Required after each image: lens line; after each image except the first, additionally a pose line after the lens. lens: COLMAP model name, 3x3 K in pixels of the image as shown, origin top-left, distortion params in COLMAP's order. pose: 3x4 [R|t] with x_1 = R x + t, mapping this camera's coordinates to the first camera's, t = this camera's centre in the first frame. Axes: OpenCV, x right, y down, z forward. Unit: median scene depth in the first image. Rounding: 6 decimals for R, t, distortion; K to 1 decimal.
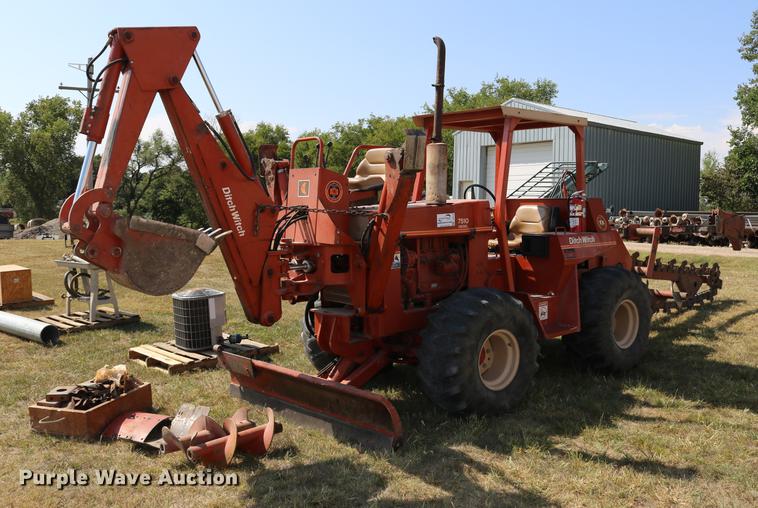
lens RADIAL K [[715.8, 0, 366.0], [0, 715.8, 250.0], [0, 0, 1]] dist [-0.107566, 0.000000]
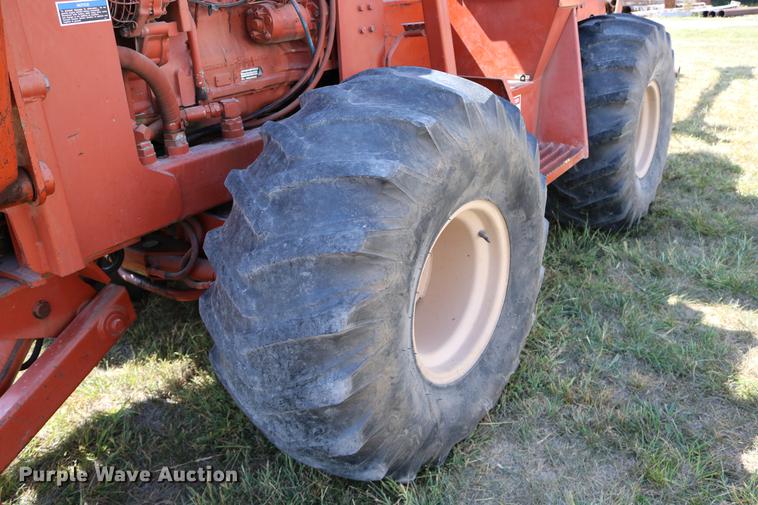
lens RADIAL K [[616.2, 0, 380.6], [0, 616.2, 249.5], [0, 0, 1]] dist [-0.114396, 0.021660]
pose [[0.966860, -0.134536, 0.216983, 0.089735], [0.058433, 0.943942, 0.324899, 0.040963], [-0.248530, -0.301454, 0.920521, 0.743684]]
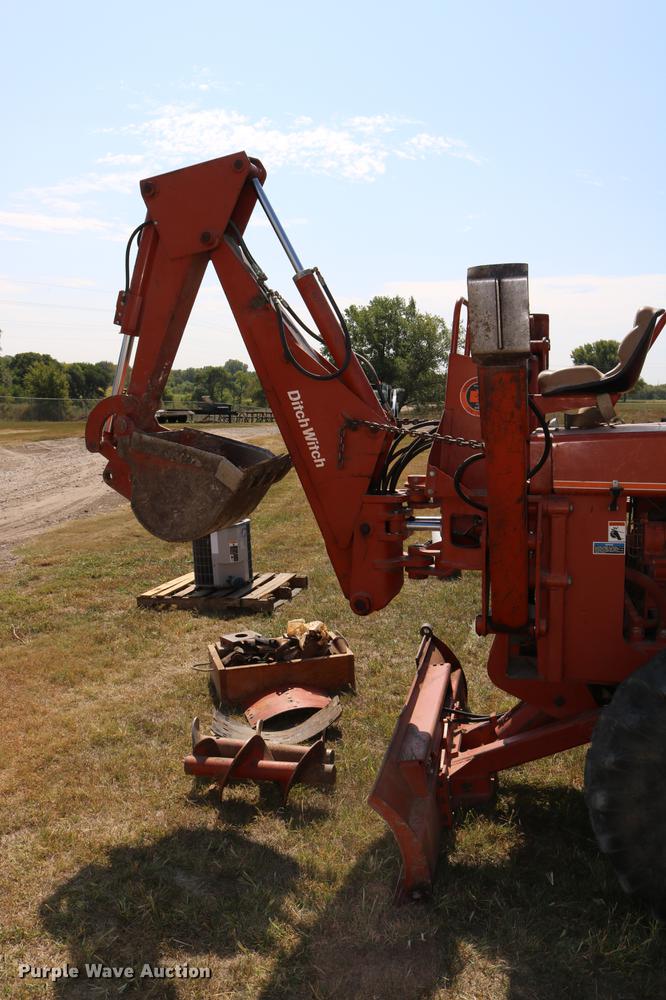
lens RADIAL K [[832.0, 0, 332.9], [0, 832.0, 490.5], [0, 0, 1]] dist [-0.160424, 0.133271]
pose [[0.544555, 0.098268, -0.832948, 0.402722], [-0.054022, 0.995160, 0.082087, -0.053961], [0.836983, 0.000296, 0.547228, 0.542826]]
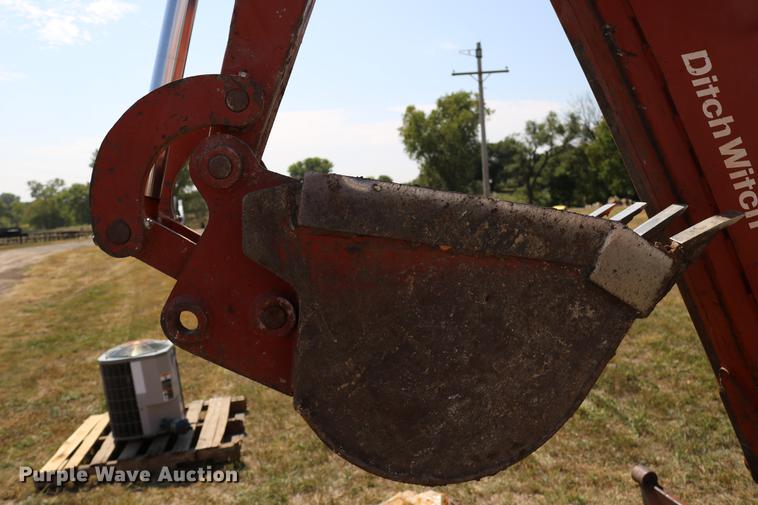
lens RADIAL K [[630.6, 0, 381.7], [0, 630.6, 246.3], [0, 0, 1]] dist [-0.160424, 0.133271]
pose [[0.846887, -0.015271, -0.531554, -0.155201], [0.036971, 0.998860, 0.030207, -0.022291], [0.530487, -0.045234, 0.846486, 0.649794]]
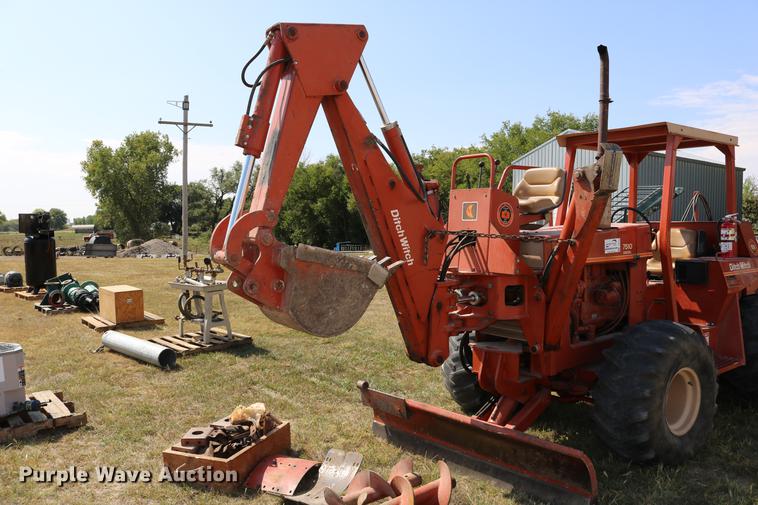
lens RADIAL K [[630.6, 0, 381.0], [0, 630.6, 249.7], [0, 0, 1]] dist [-0.160424, 0.133271]
pose [[0.998471, -0.000223, -0.055278, -0.149876], [-0.001254, 0.999643, -0.026688, -0.016210], [0.055265, 0.026716, 0.998114, 0.202147]]
